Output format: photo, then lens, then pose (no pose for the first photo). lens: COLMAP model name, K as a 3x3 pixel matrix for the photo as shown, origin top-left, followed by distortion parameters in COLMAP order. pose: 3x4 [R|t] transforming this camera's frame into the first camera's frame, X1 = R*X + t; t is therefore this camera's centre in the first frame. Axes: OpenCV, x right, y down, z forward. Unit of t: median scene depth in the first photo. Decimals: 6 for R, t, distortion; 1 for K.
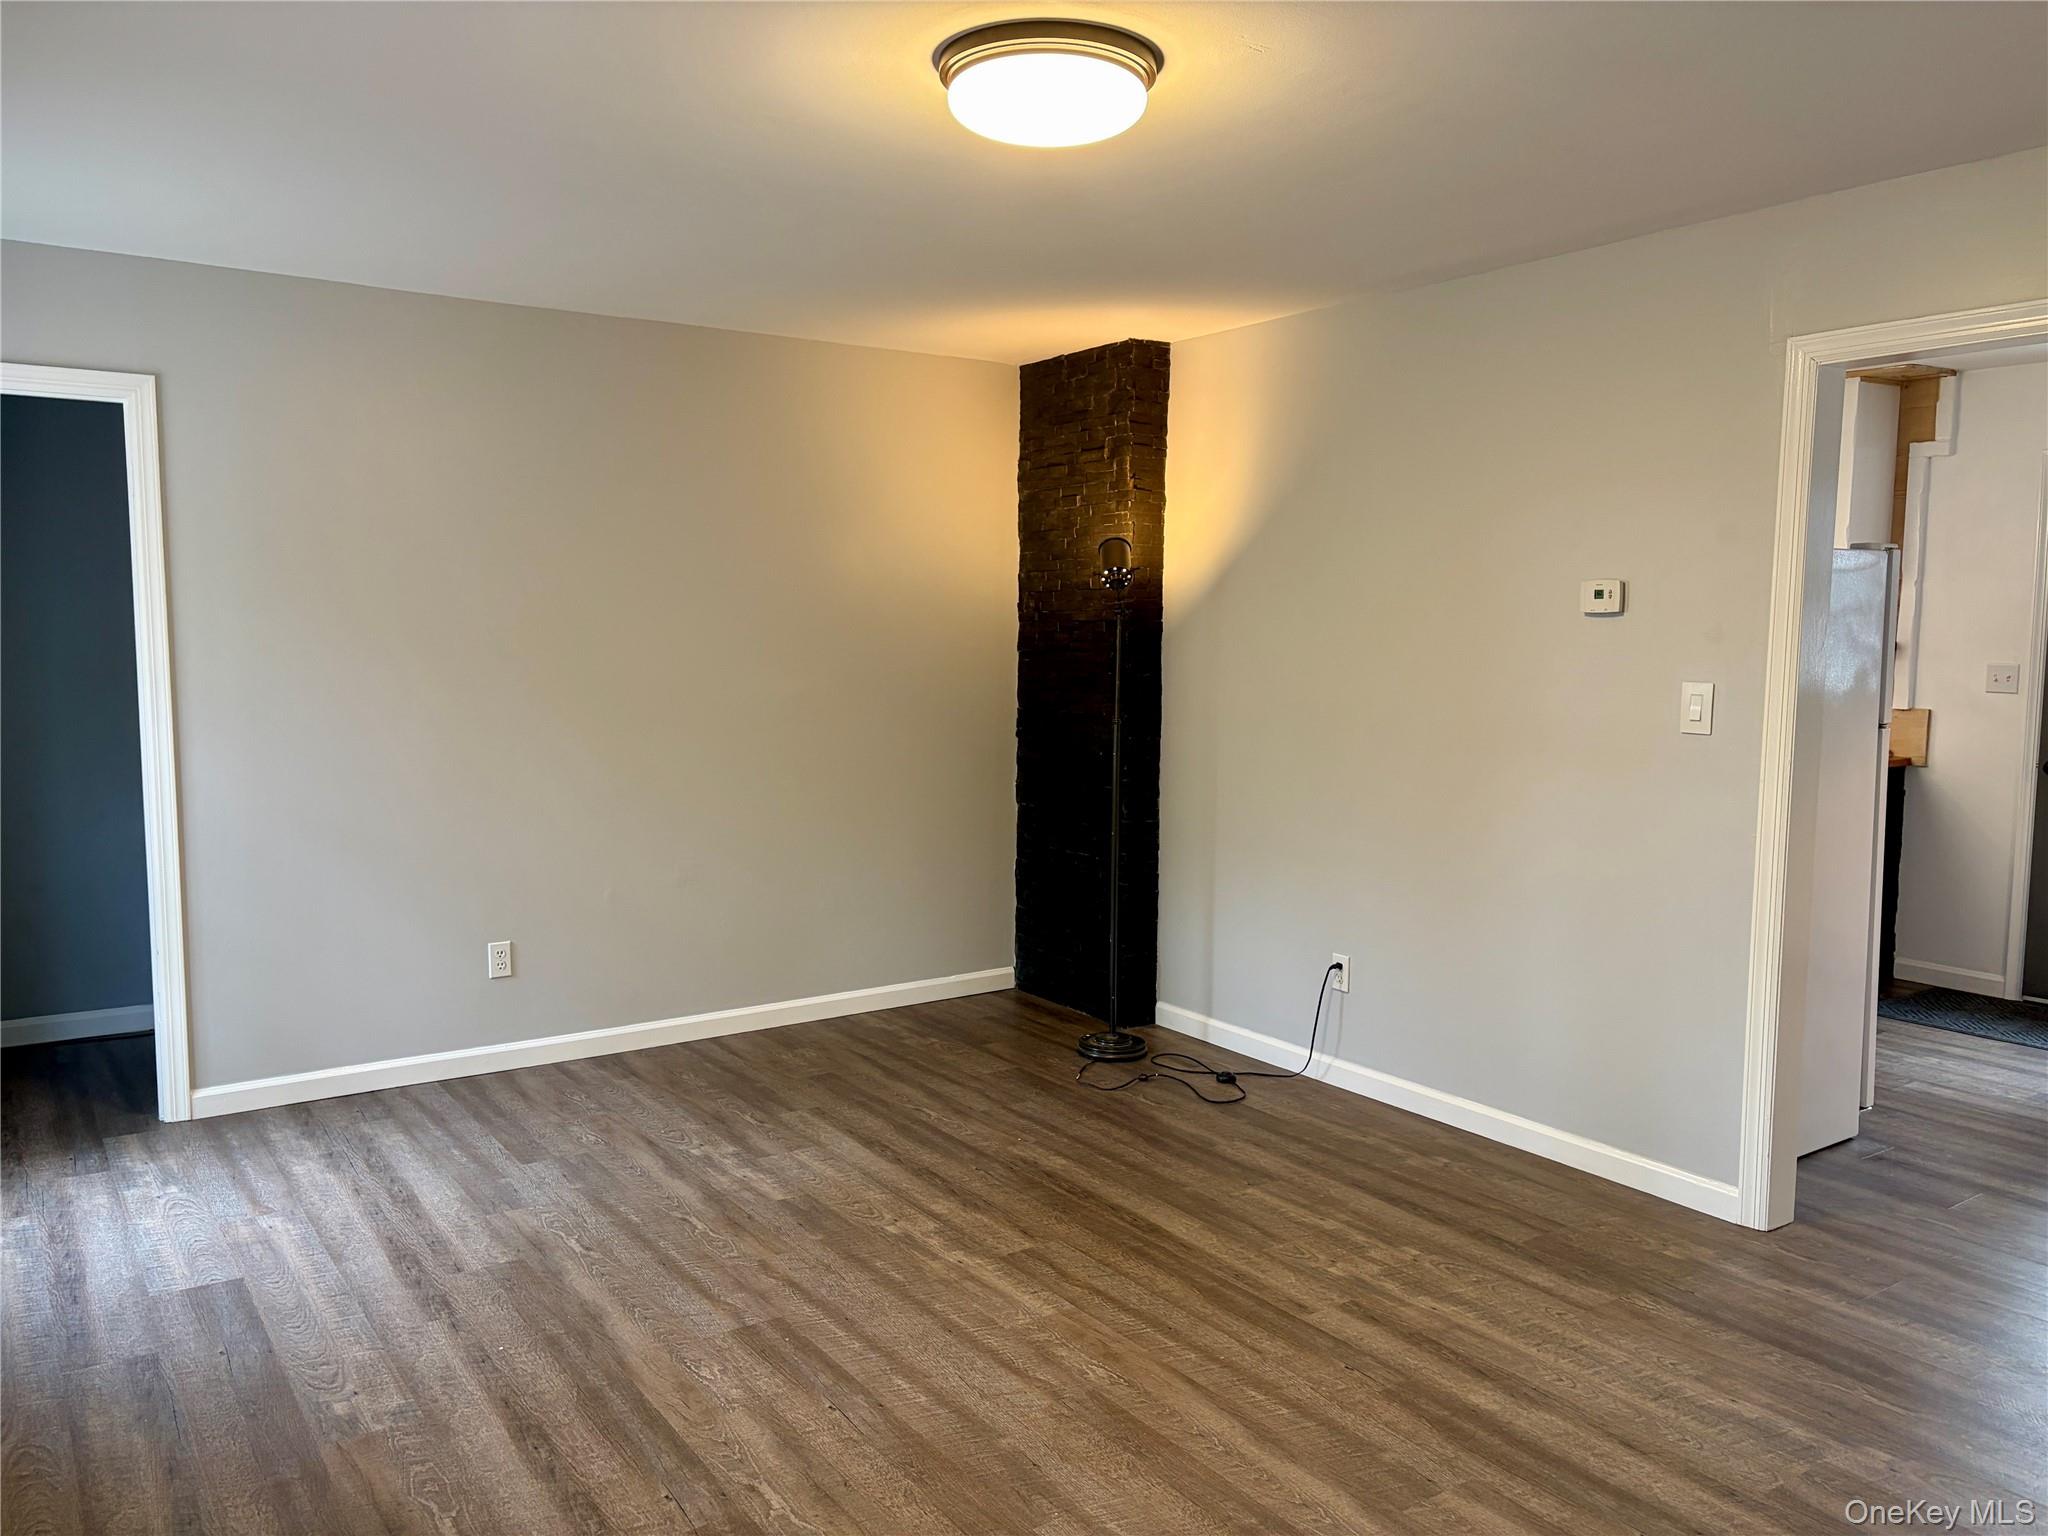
lens RADIAL K [[1532.0, 0, 1025.6], [0, 1532.0, 771.1], [0, 0, 1]] dist [0.061739, -0.075440]
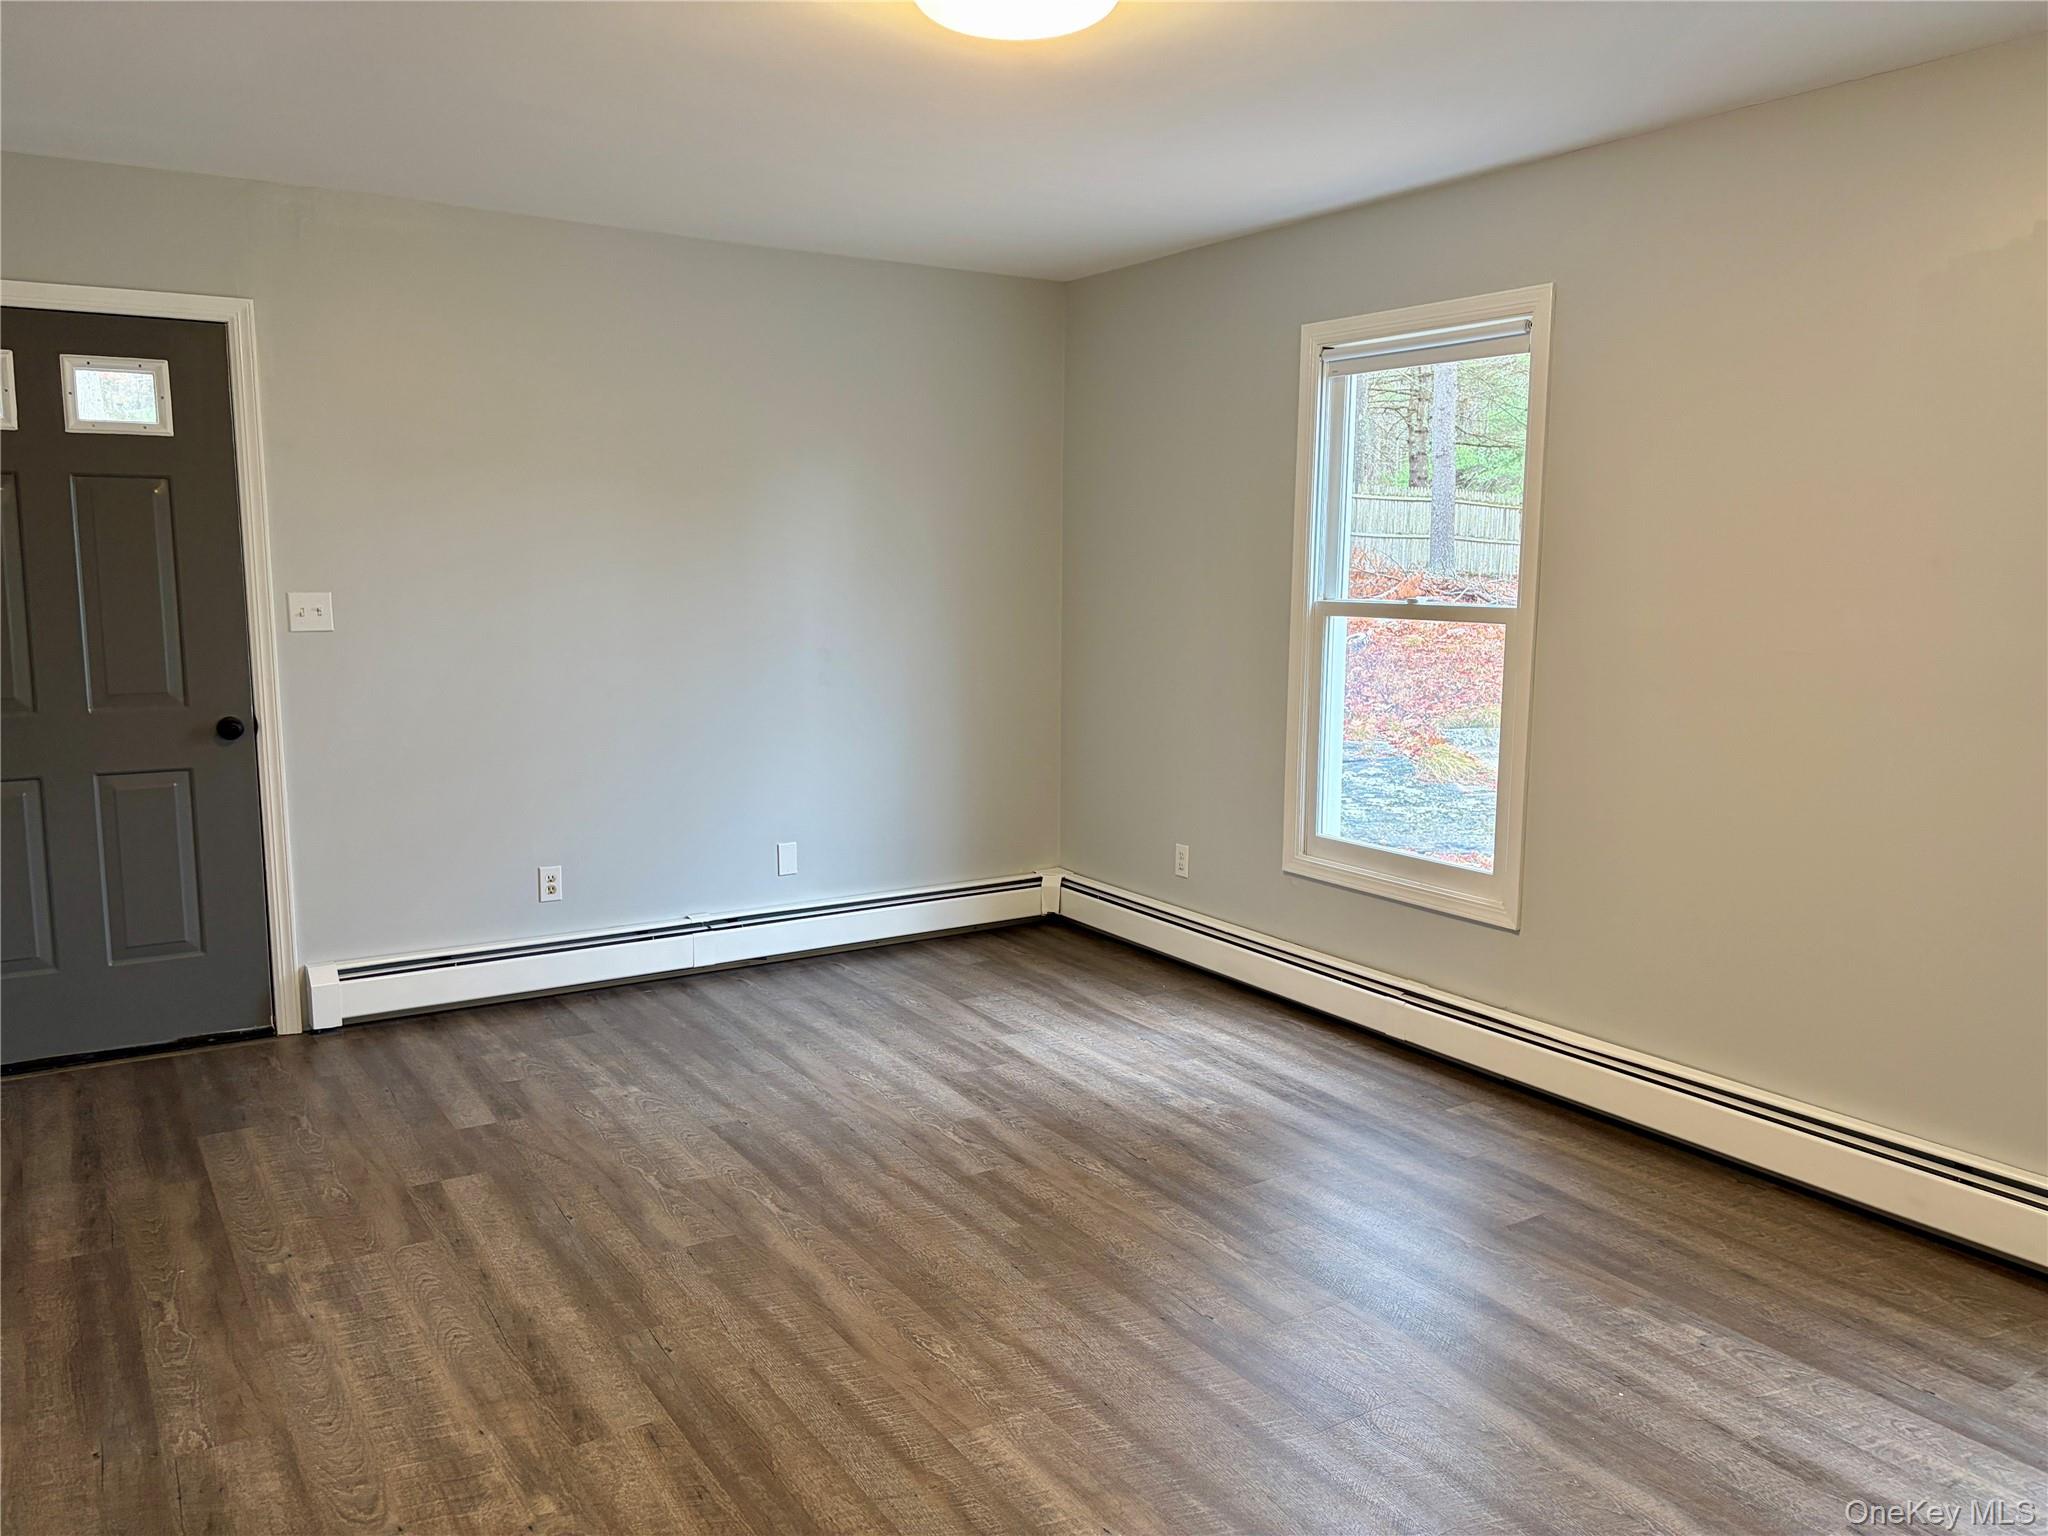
lens RADIAL K [[1532.0, 0, 1025.6], [0, 1532.0, 771.1], [0, 0, 1]] dist [0.061739, -0.075440]
pose [[-0.999424, -0.018605, 0.028393, -0.023862], [-0.011355, 0.971475, 0.236871, -0.169548], [-0.031990, 0.236412, -0.971126, 1.790792]]
